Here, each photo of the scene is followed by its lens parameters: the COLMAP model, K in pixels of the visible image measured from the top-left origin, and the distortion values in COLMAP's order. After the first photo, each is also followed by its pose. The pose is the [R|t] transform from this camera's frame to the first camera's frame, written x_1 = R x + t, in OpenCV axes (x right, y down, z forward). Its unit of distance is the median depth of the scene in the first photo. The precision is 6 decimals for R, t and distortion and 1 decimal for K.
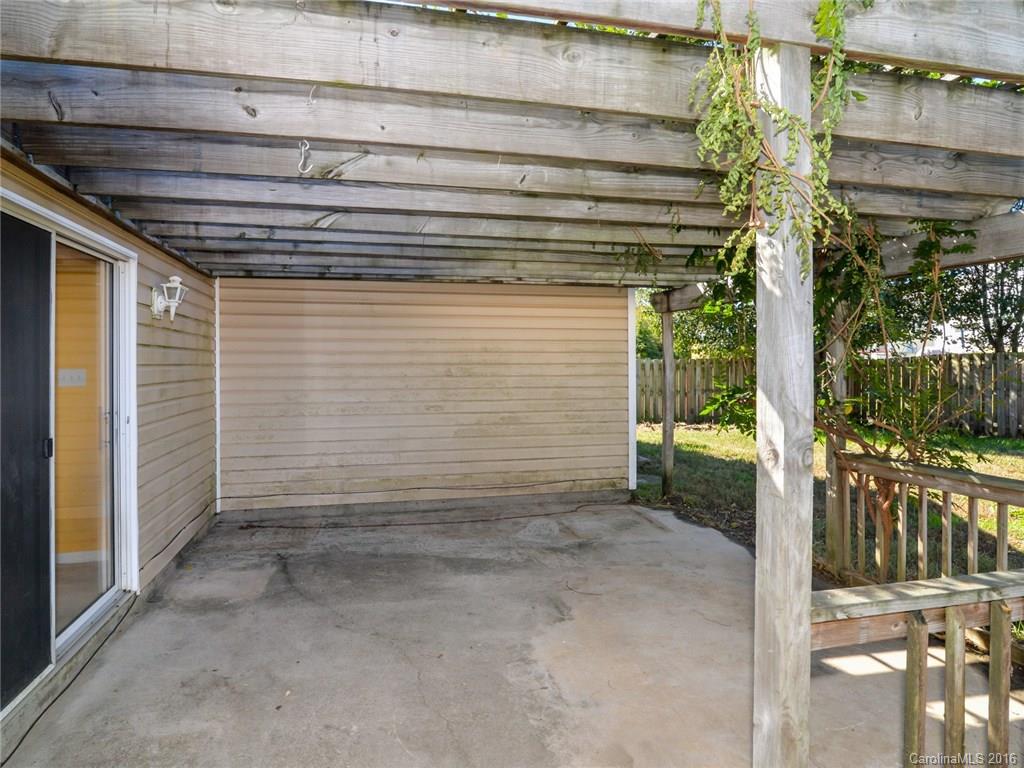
lens RADIAL K [[534.2, 0, 510.9], [0, 534.2, 363.7], [0, 0, 1]] dist [-0.020673, -0.000666]
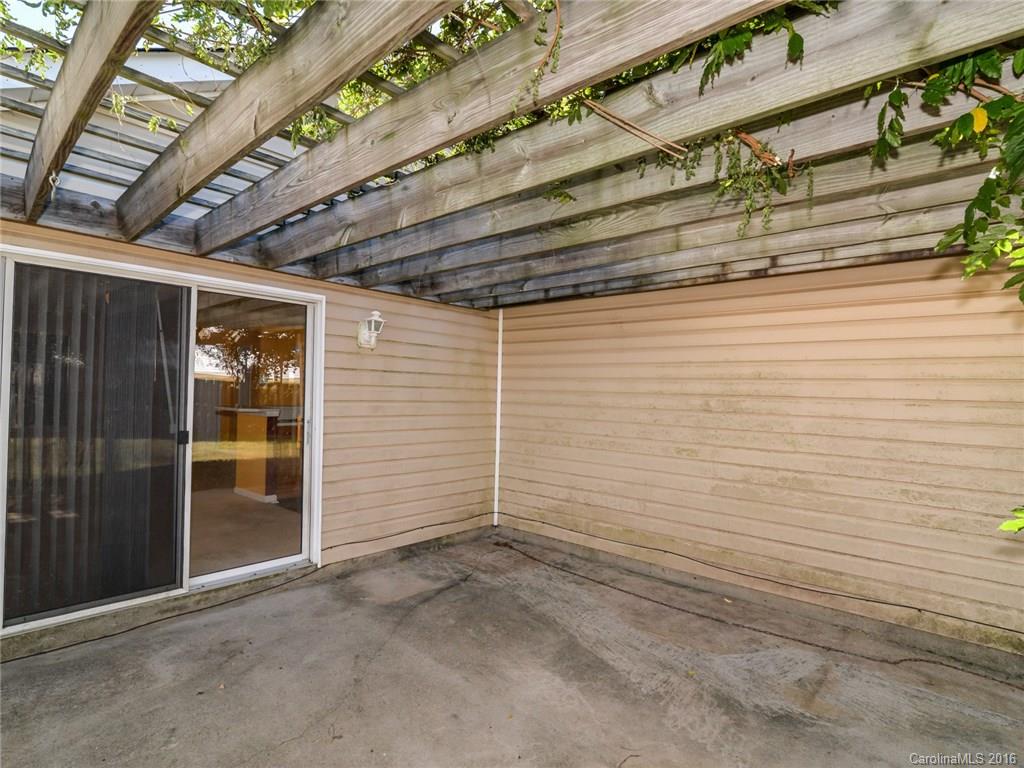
lens RADIAL K [[534.2, 0, 512.1], [0, 534.2, 384.5], [0, 0, 1]] dist [-0.020673, -0.000666]
pose [[0.592153, 0.008394, -0.805782, 0.327507], [-0.030958, 0.999445, -0.012339, 0.003717], [0.805231, 0.032252, 0.592084, 0.345696]]
